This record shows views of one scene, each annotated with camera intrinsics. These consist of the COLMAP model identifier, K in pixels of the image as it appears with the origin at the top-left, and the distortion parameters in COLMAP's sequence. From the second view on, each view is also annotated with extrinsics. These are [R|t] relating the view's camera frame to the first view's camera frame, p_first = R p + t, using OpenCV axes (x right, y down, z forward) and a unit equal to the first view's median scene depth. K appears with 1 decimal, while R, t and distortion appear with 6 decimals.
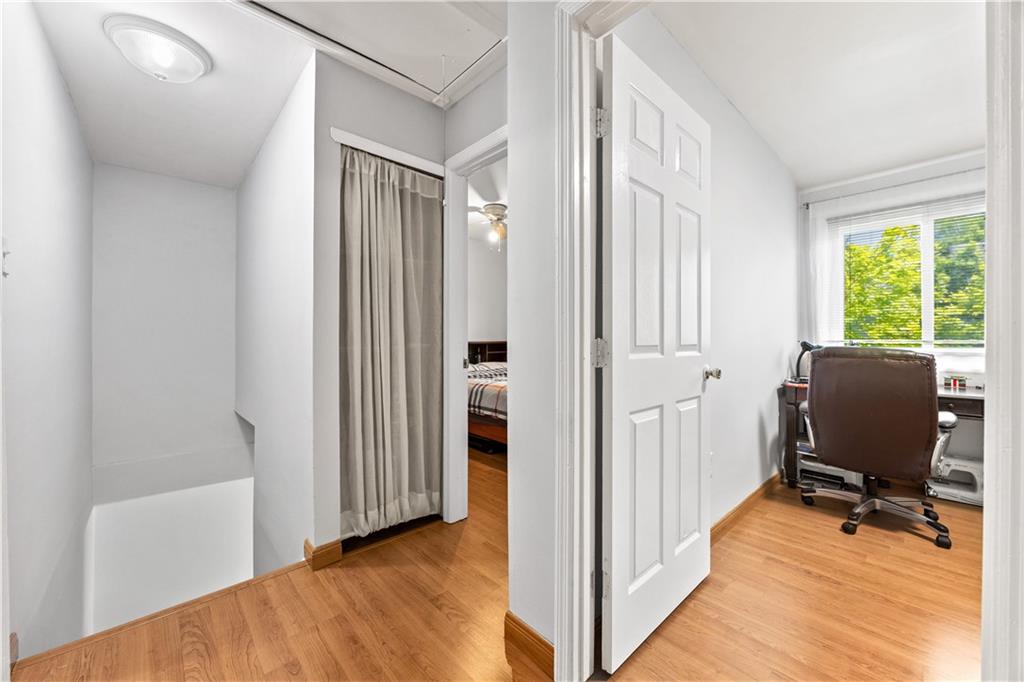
lens RADIAL K [[394.7, 0, 514.8], [0, 394.7, 339.4], [0, 0, 1]] dist [-0.005766, 0.000396]
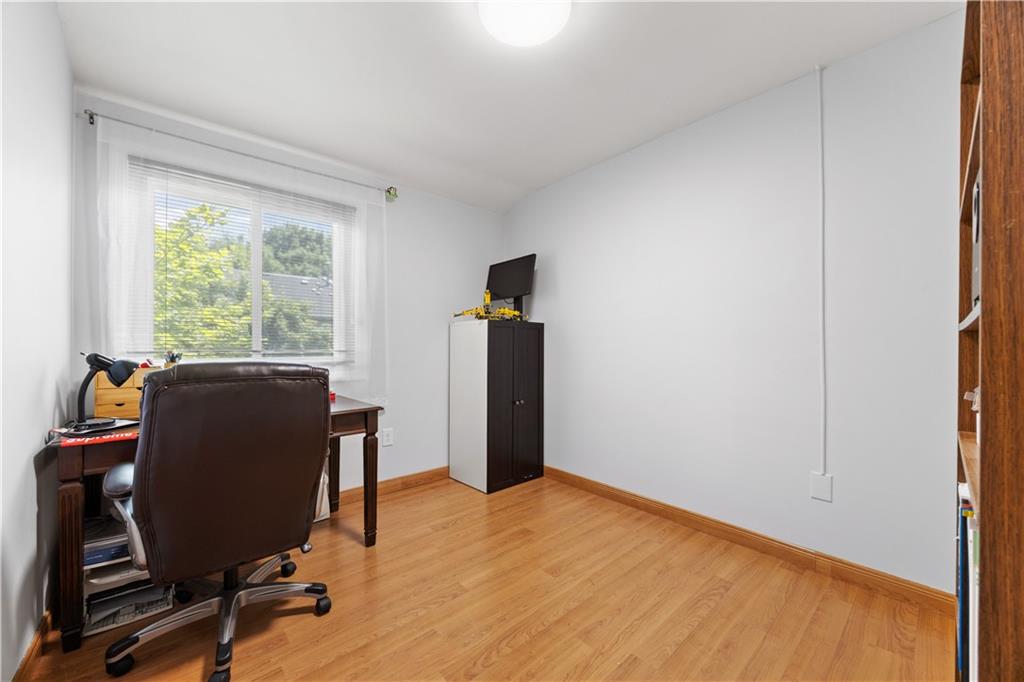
lens RADIAL K [[394.7, 0, 511.9], [0, 394.7, 341.8], [0, 0, 1]] dist [-0.005766, 0.000396]
pose [[0.028794, 0.013844, 0.999489, 0.218833], [0.004503, 0.999892, -0.013979, -0.000717], [-0.999575, 0.004903, 0.028729, 0.422501]]
